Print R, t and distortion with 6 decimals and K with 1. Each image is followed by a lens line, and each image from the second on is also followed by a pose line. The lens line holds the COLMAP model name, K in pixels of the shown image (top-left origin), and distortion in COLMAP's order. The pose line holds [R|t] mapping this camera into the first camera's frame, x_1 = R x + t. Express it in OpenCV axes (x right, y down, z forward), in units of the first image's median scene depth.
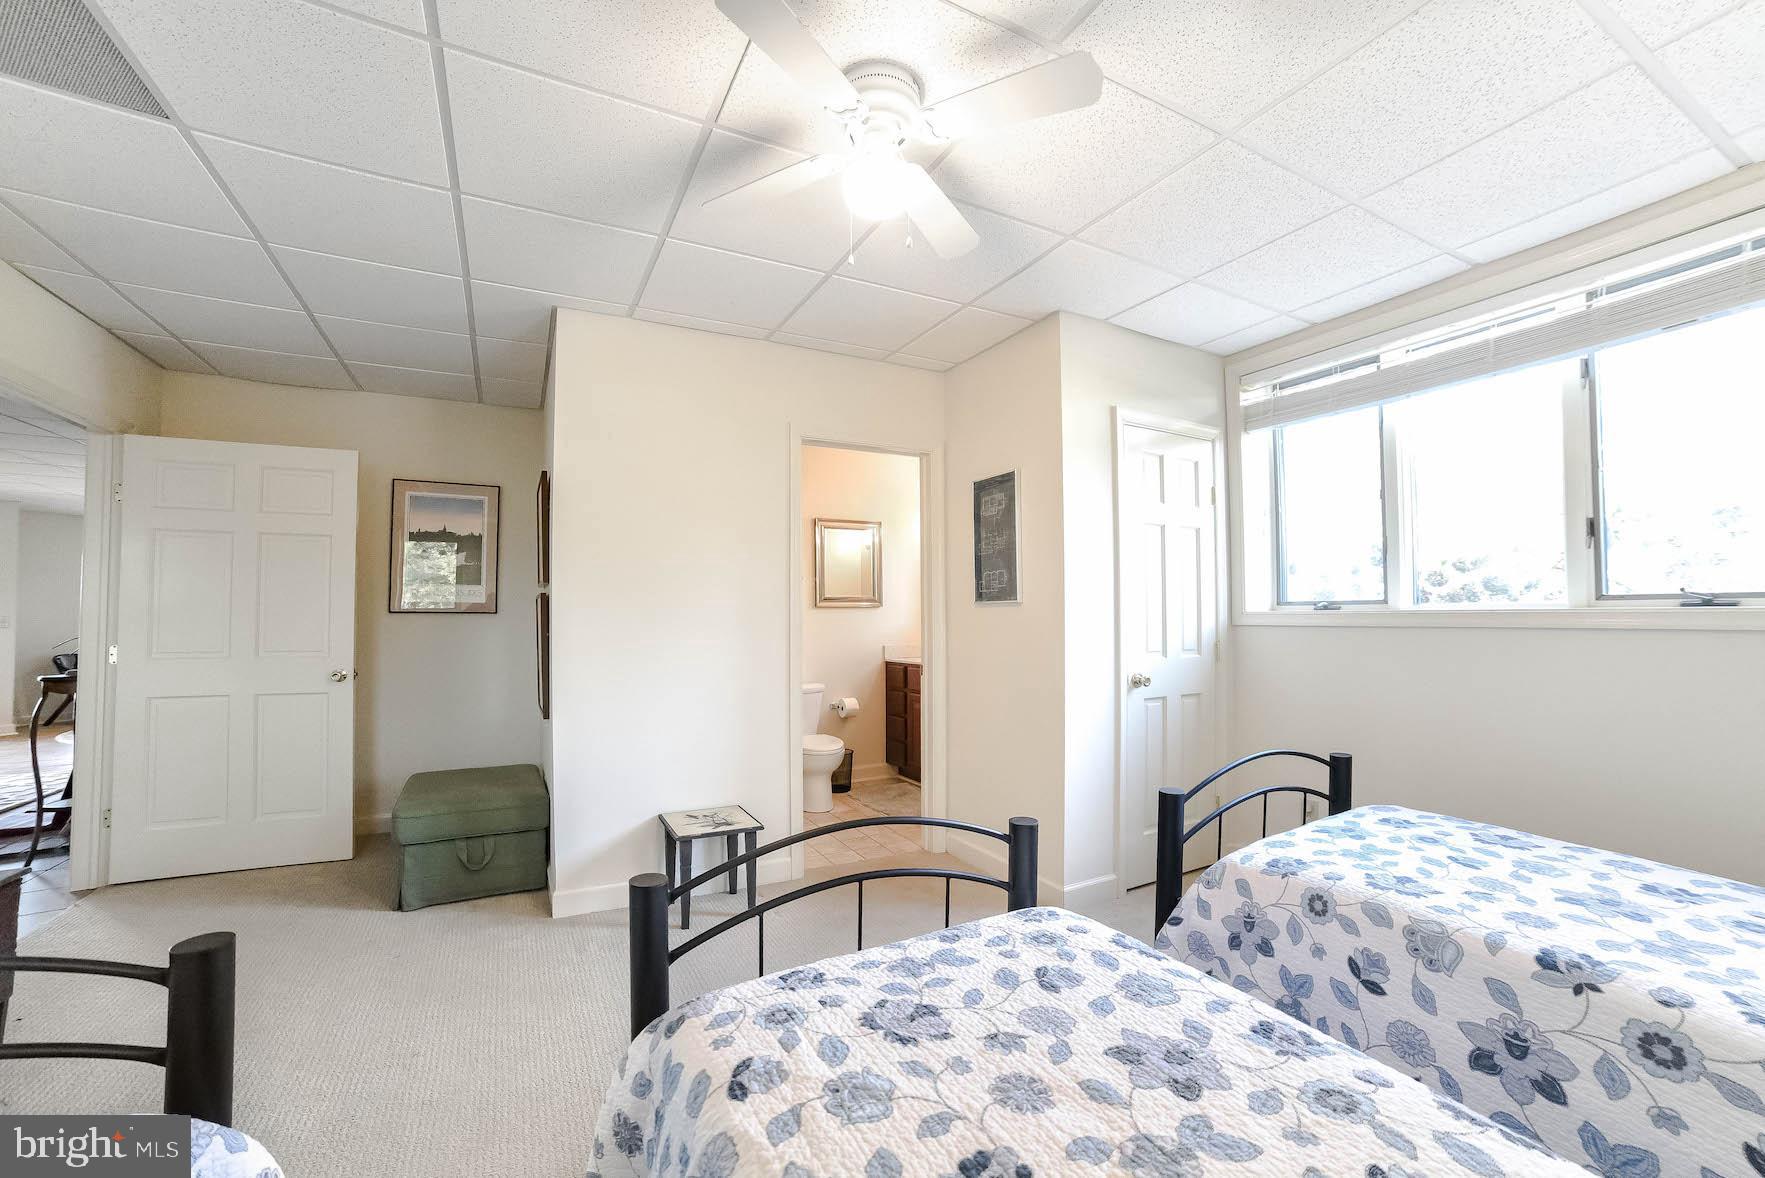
lens RADIAL K [[704.5, 0, 883.0], [0, 704.5, 595.9], [0, 0, 1]] dist [-0.001954, -0.000143]
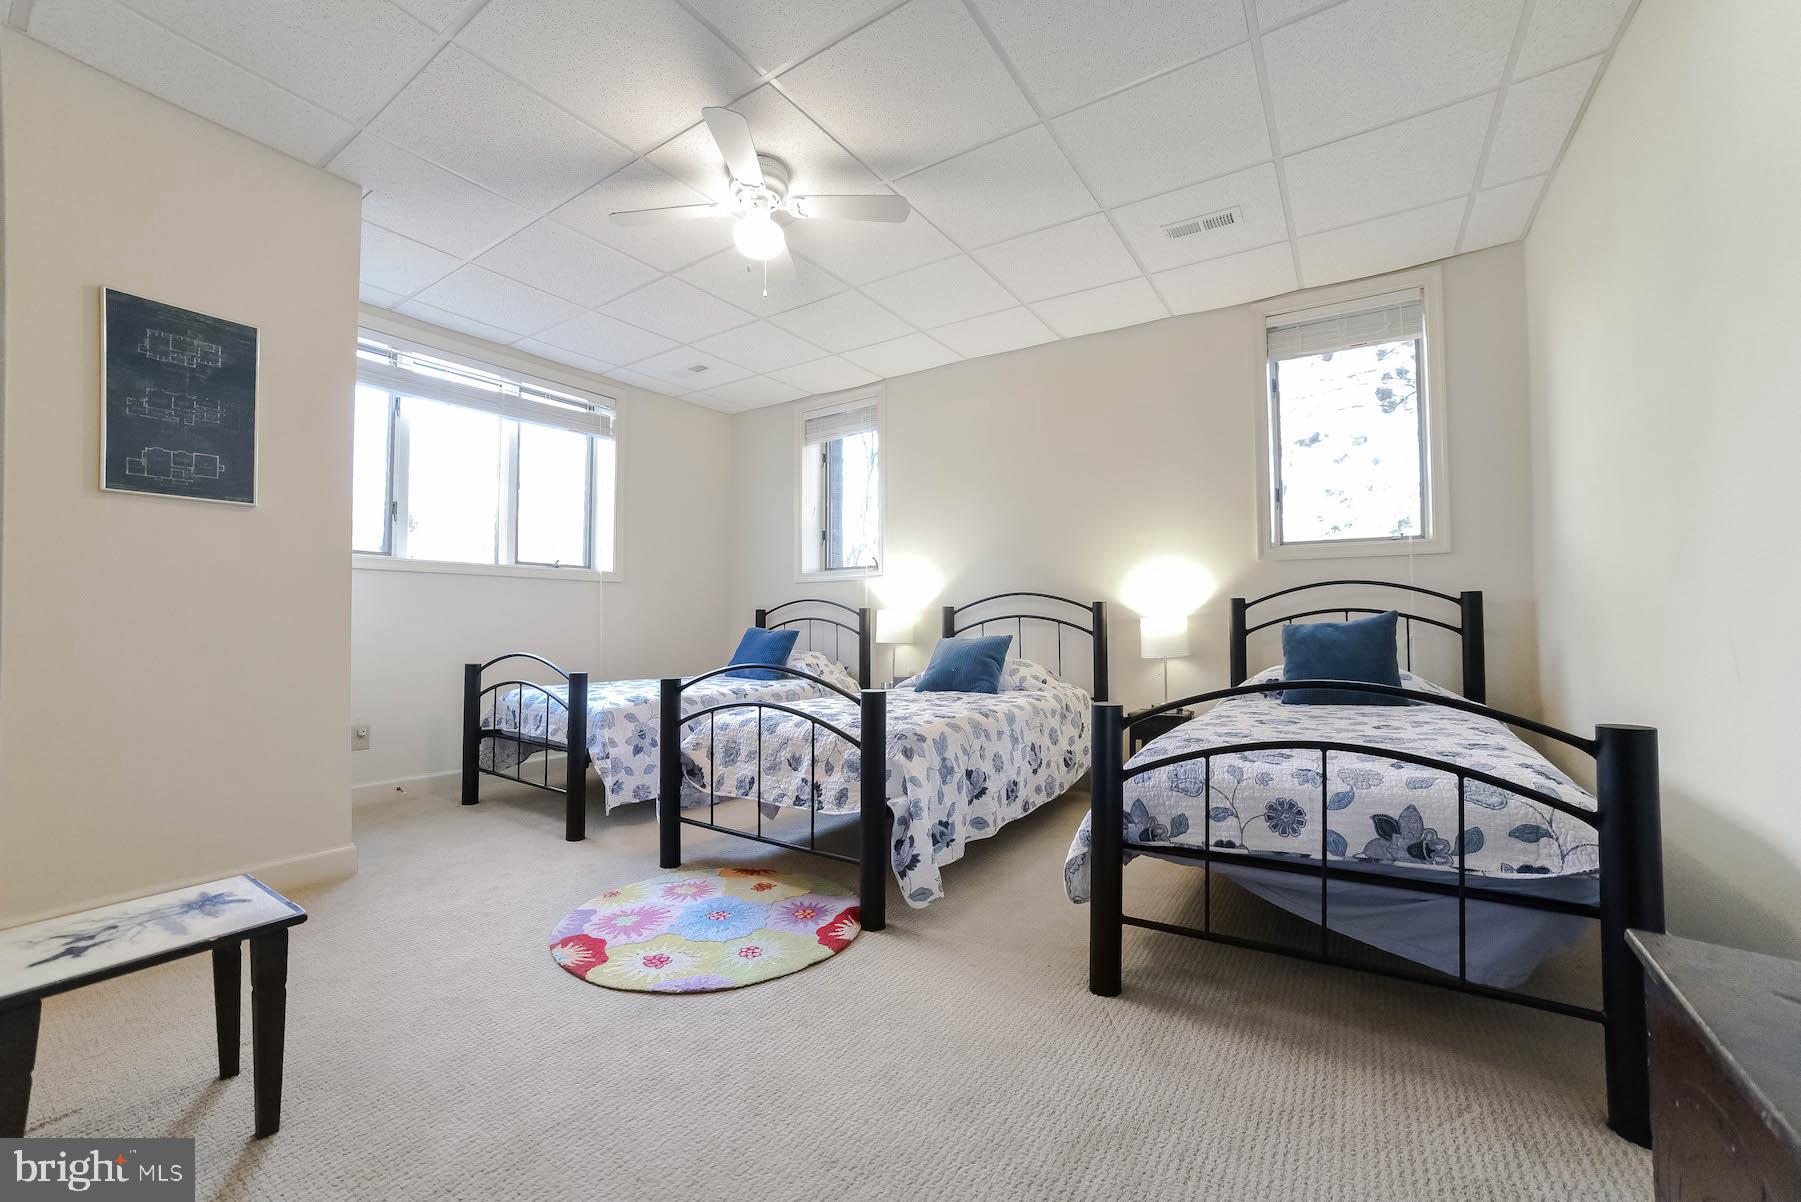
lens RADIAL K [[718.9, 0, 902.2], [0, 718.9, 604.3], [0, 0, 1]] dist [-0.001954, -0.000143]
pose [[-0.456257, 0.031329, 0.889296, -0.854307], [-0.017444, 0.998873, -0.044139, 0.143503], [-0.889677, -0.035651, -0.455196, 0.814937]]
